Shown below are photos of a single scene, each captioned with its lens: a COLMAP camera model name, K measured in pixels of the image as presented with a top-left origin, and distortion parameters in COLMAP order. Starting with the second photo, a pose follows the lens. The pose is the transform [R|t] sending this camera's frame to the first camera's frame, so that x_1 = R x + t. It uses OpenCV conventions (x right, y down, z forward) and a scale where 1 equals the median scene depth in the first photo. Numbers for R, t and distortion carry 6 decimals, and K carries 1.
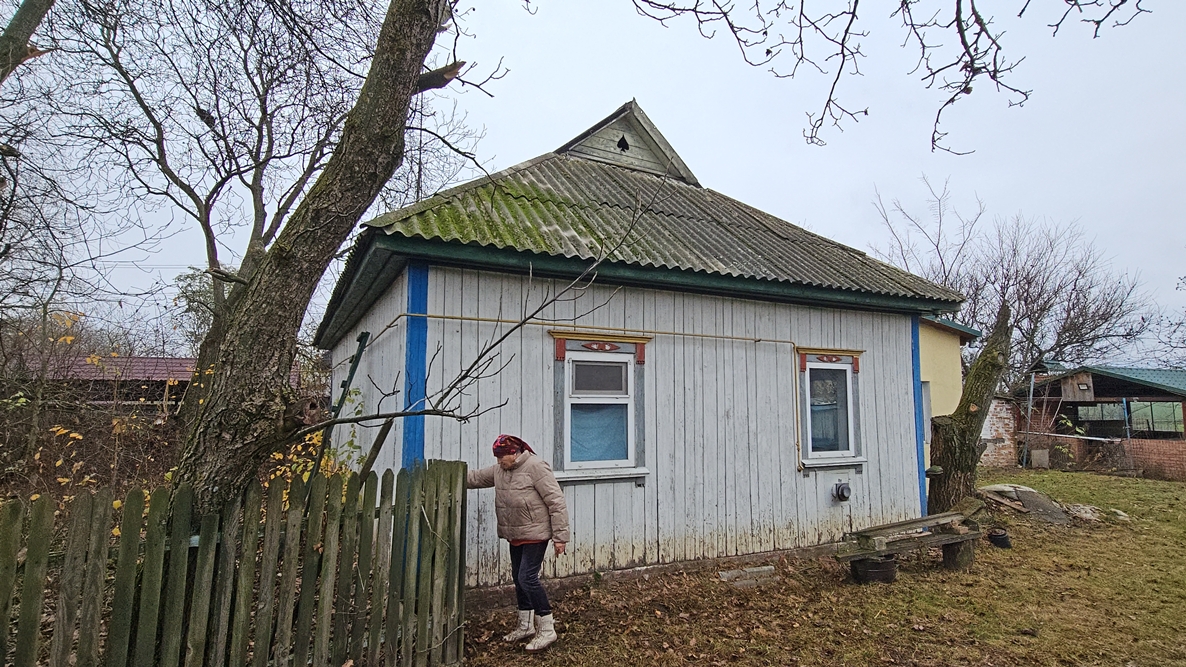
lens RADIAL K [[598.4, 0, 593.0], [0, 598.4, 338.4], [0, 0, 1]] dist [0.000671, 0.000022]
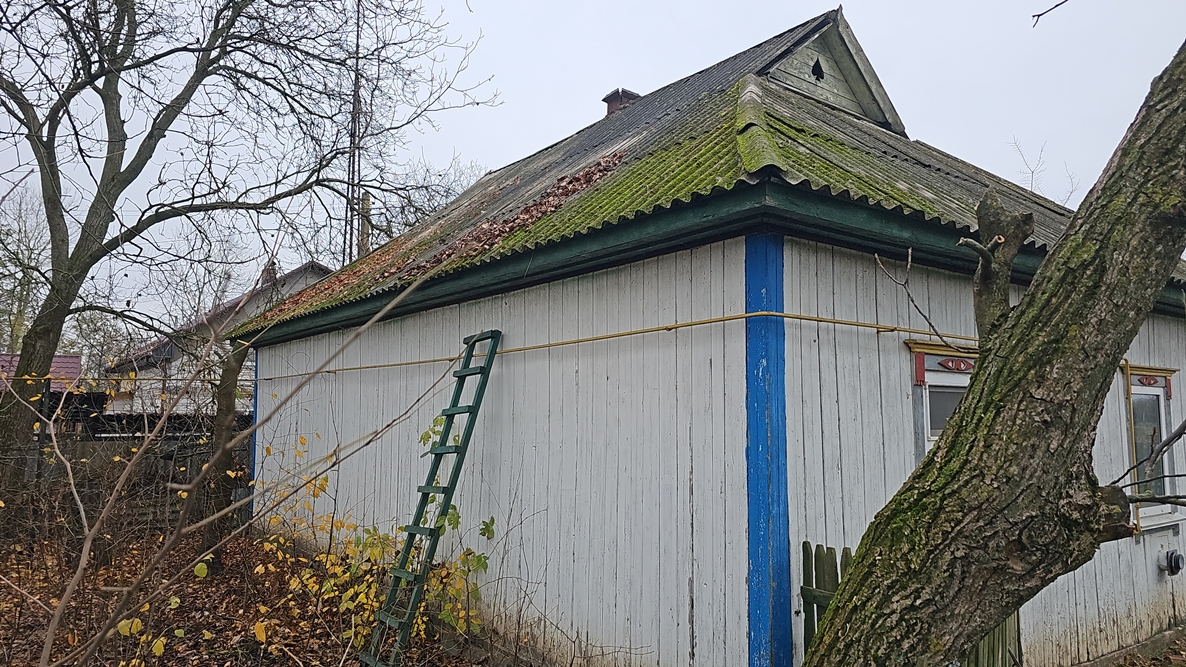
lens RADIAL K [[782.1, 0, 593.2], [0, 782.1, 326.7], [0, 0, 1]] dist [0.005830, 0.000691]
pose [[0.985130, 0.021470, 0.170462, -0.369246], [-0.020634, 0.999765, -0.006678, -0.009964], [-0.170565, 0.003062, 0.985342, 0.135445]]
